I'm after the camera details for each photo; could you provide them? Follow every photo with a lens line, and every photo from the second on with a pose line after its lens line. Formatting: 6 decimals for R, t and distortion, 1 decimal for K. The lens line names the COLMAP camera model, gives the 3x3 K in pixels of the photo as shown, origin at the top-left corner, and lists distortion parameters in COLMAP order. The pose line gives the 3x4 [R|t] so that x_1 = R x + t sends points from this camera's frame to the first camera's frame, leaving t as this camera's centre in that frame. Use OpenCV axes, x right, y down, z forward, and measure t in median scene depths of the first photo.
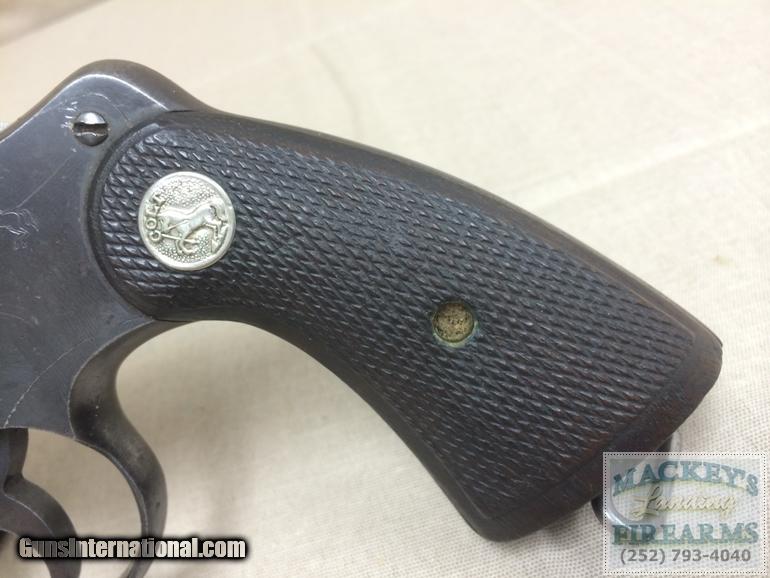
lens RADIAL K [[695.8, 0, 387.3], [0, 695.8, 289.3], [0, 0, 1]] dist [0.079600, -0.121435]
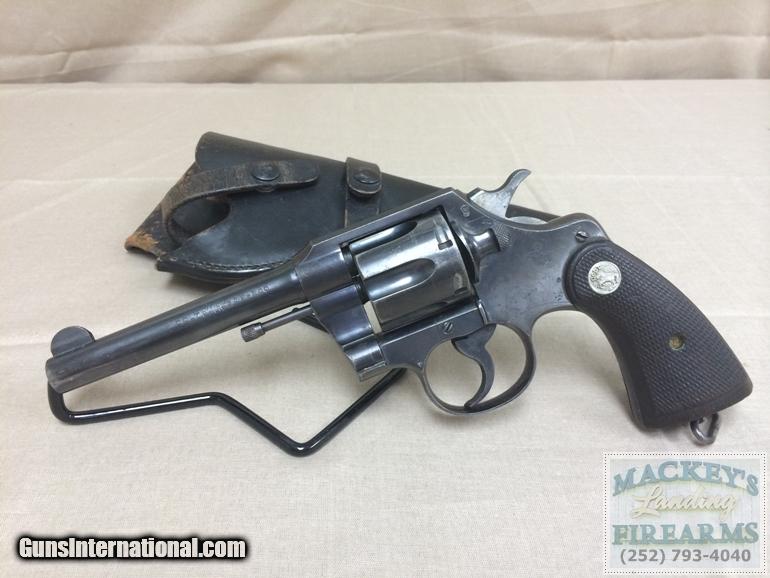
lens RADIAL K [[695.8, 0, 389.8], [0, 695.8, 295.1], [0, 0, 1]] dist [0.079600, -0.121435]
pose [[0.936835, 0.344451, 0.060767, -1.239963], [-0.337746, 0.936034, -0.098833, 0.547166], [-0.090923, 0.072066, 0.993247, -1.772199]]
